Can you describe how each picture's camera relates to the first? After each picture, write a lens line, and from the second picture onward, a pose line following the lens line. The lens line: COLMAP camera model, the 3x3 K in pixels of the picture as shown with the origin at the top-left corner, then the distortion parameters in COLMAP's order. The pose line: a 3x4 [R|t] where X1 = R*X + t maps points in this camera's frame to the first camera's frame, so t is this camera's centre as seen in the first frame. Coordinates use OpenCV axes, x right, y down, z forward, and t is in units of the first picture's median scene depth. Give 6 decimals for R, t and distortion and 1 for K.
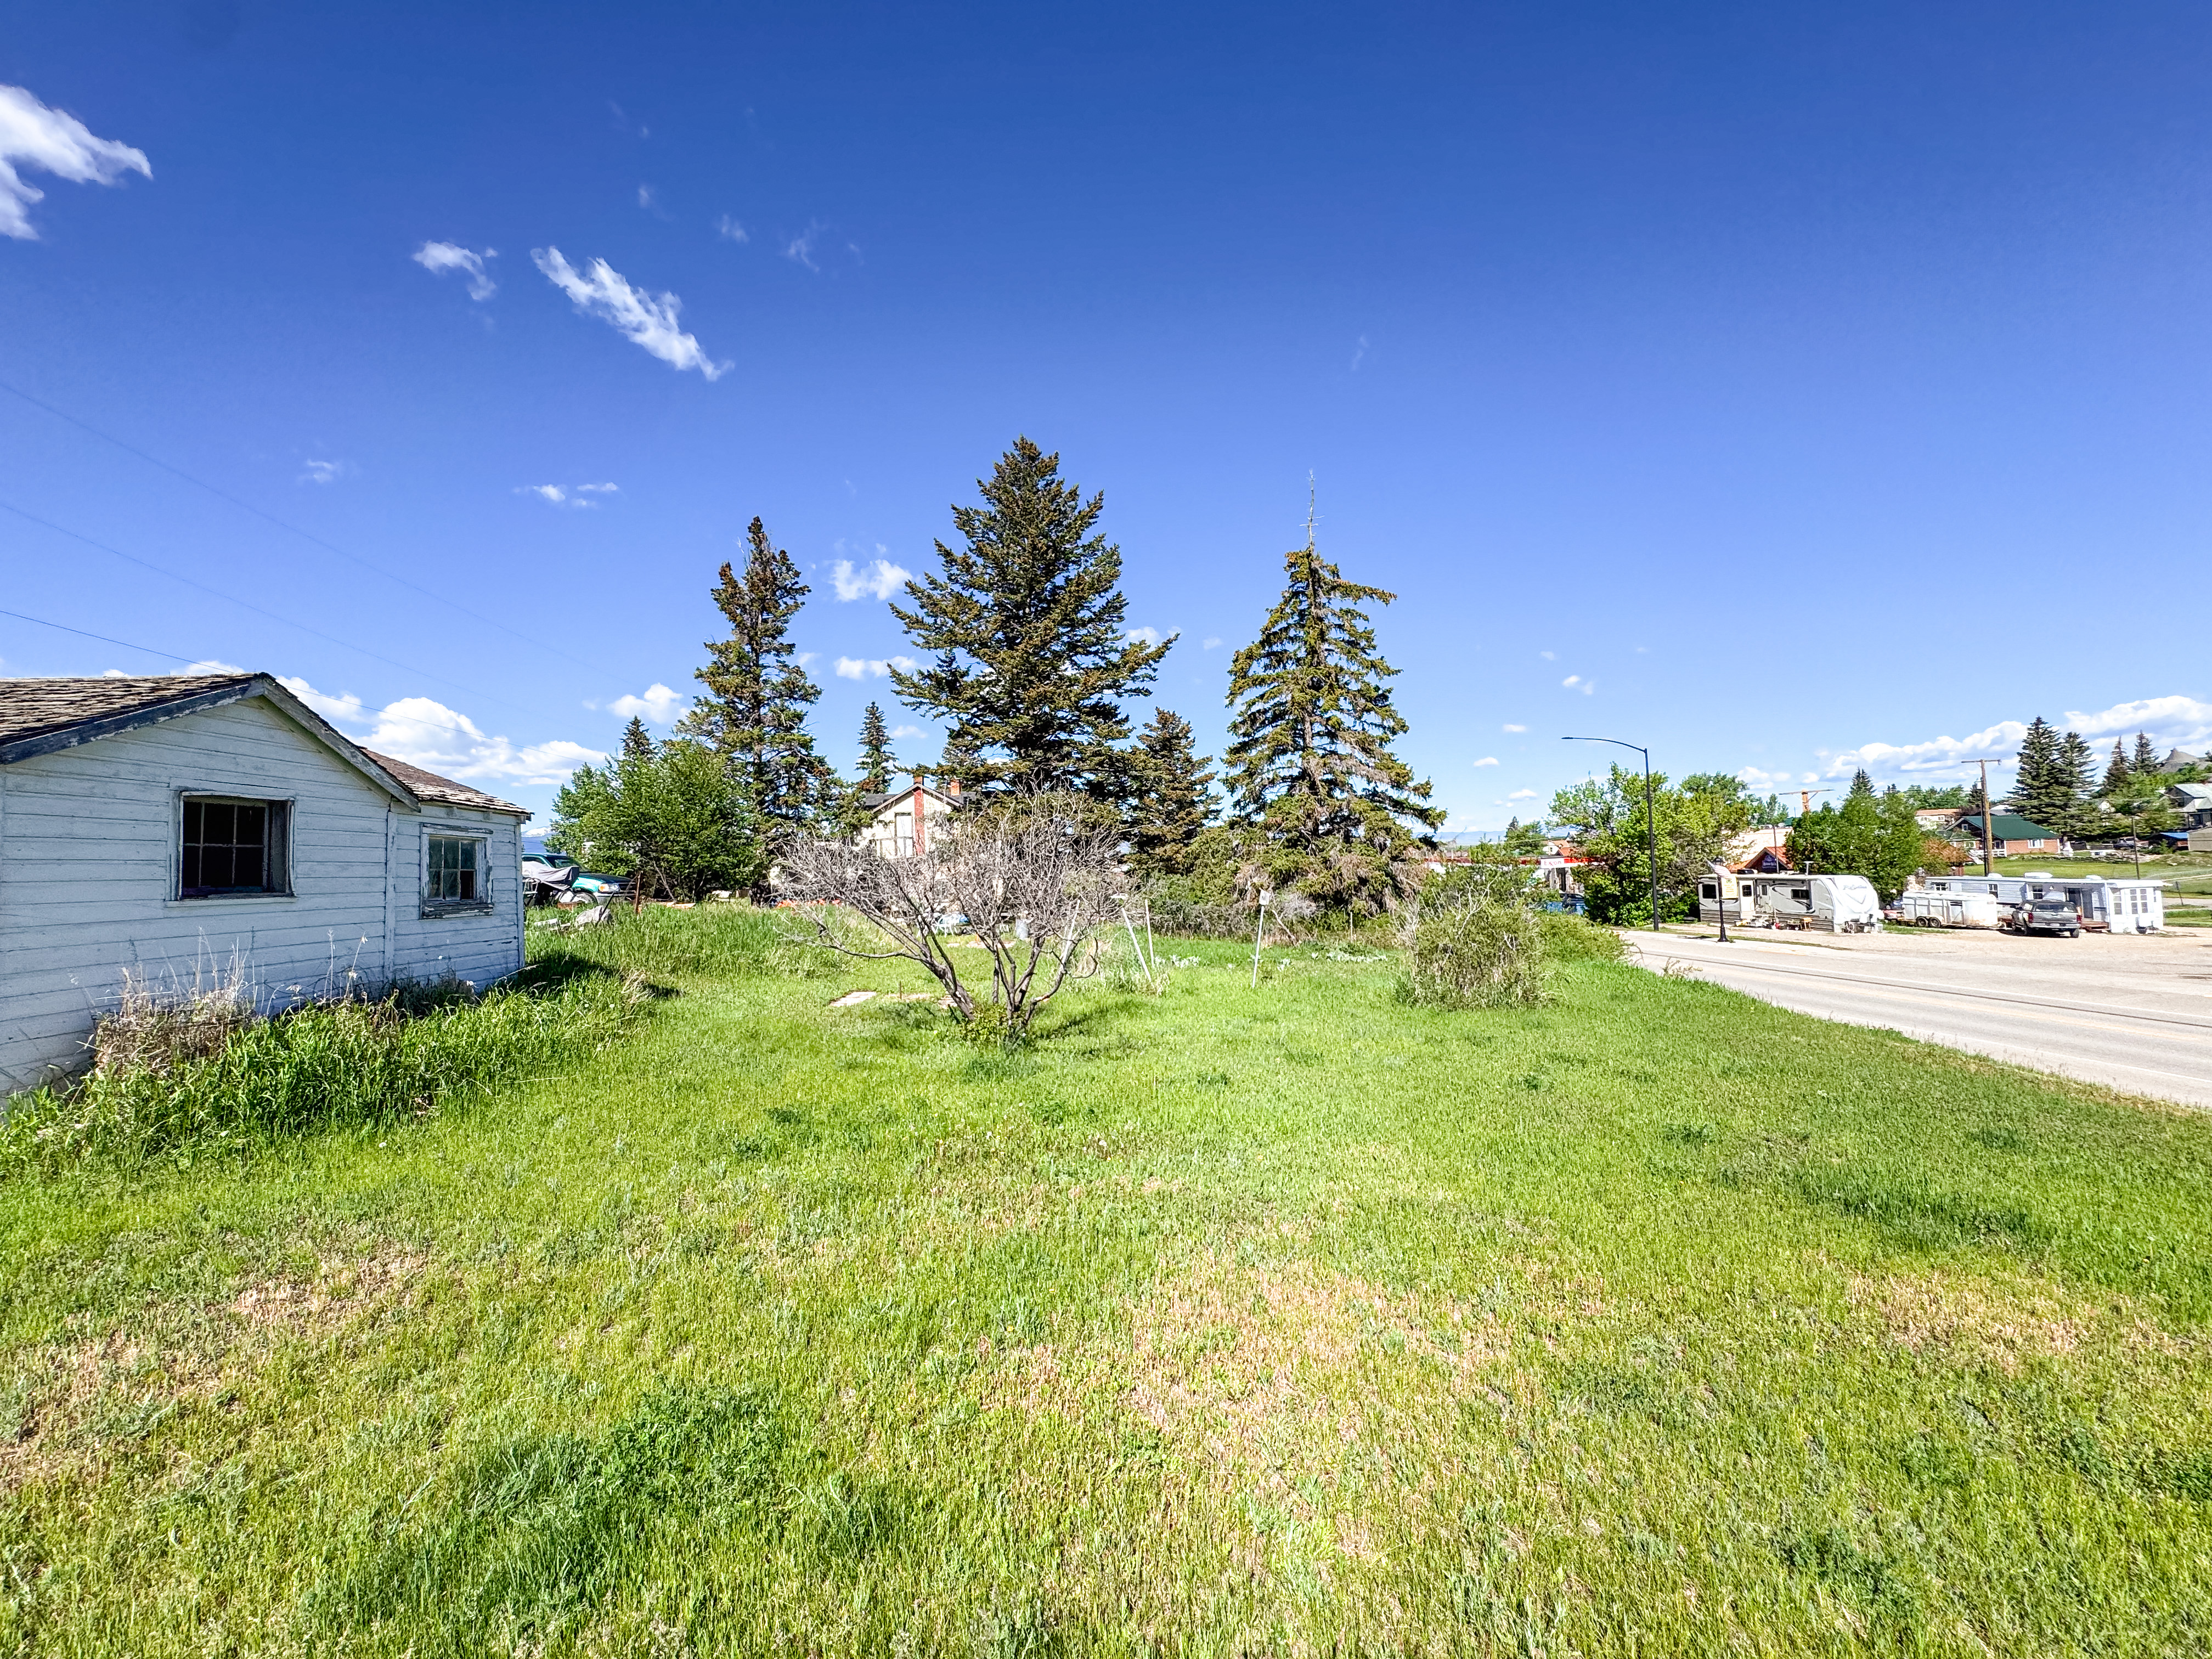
lens RADIAL K [[886.6, 0, 1103.3], [0, 886.6, 835.6], [0, 0, 1]] dist [-0.010031, 0.001699]
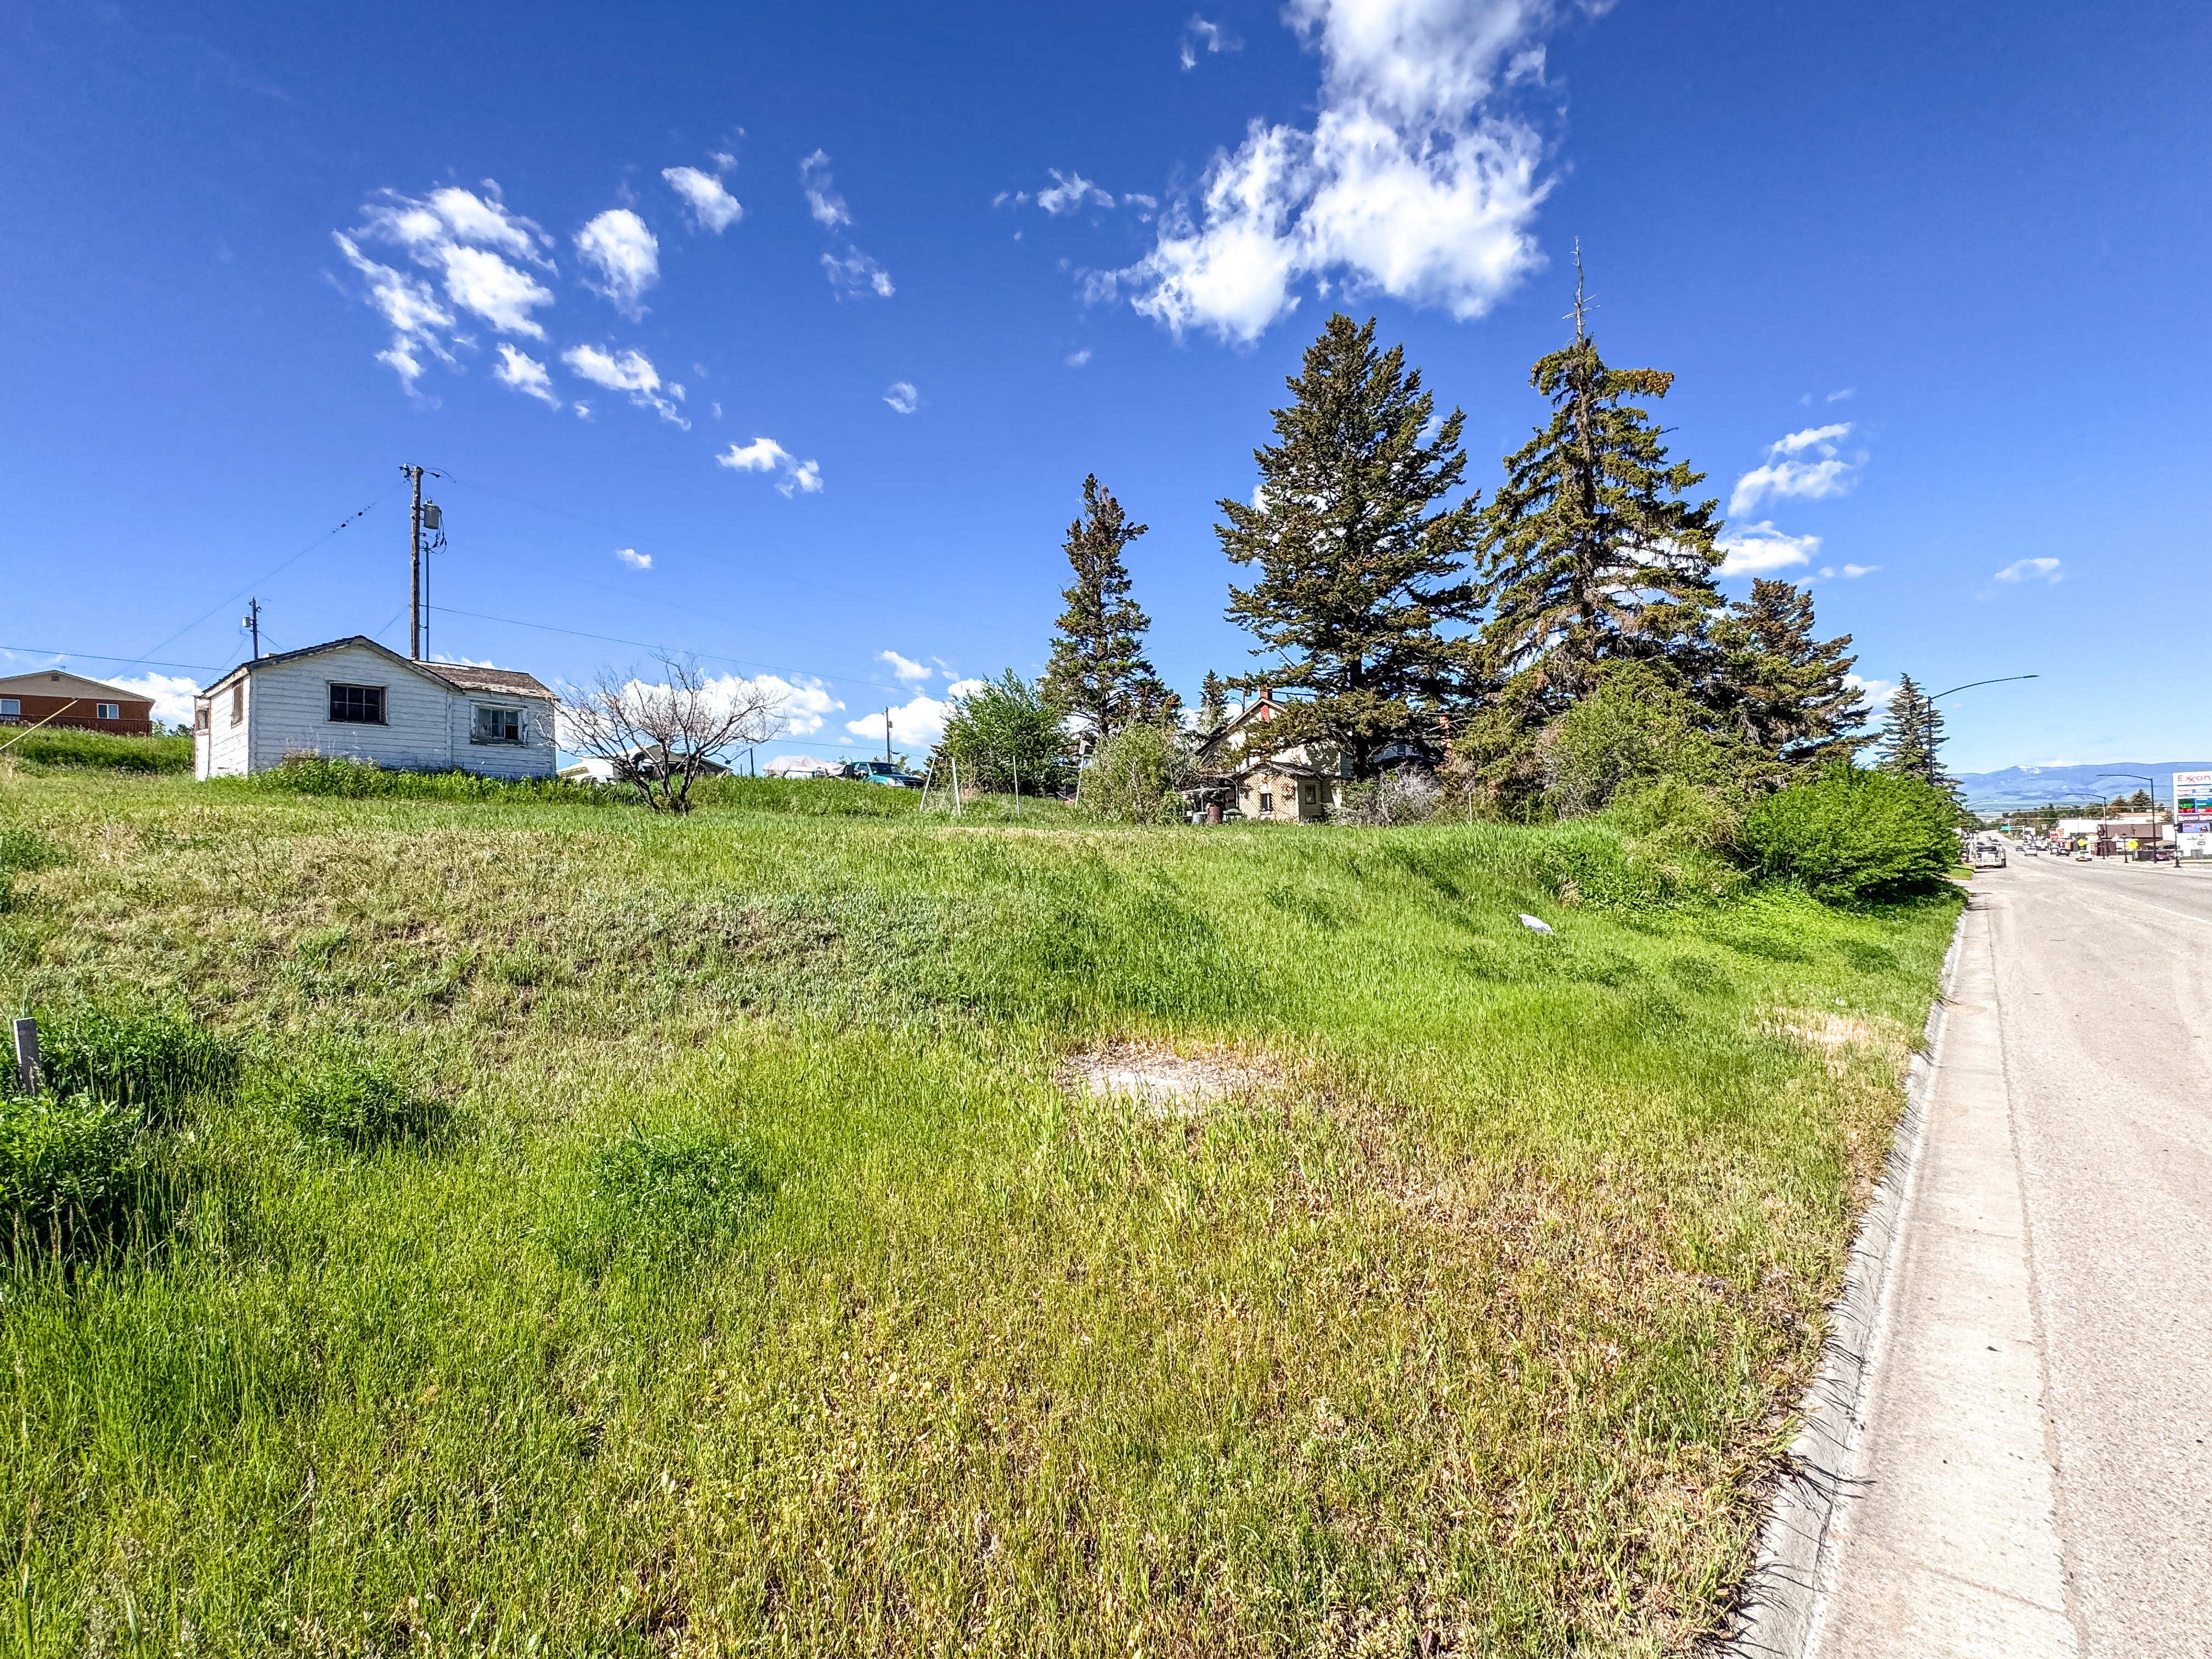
lens RADIAL K [[986.4, 0, 1106.1], [0, 986.4, 834.2], [0, 0, 1]] dist [-0.005197, 0.001000]
pose [[0.734900, 0.003086, -0.678169, 0.454552], [0.022761, 0.999314, 0.029213, 0.063113], [0.677793, -0.036904, 0.734326, 0.059783]]
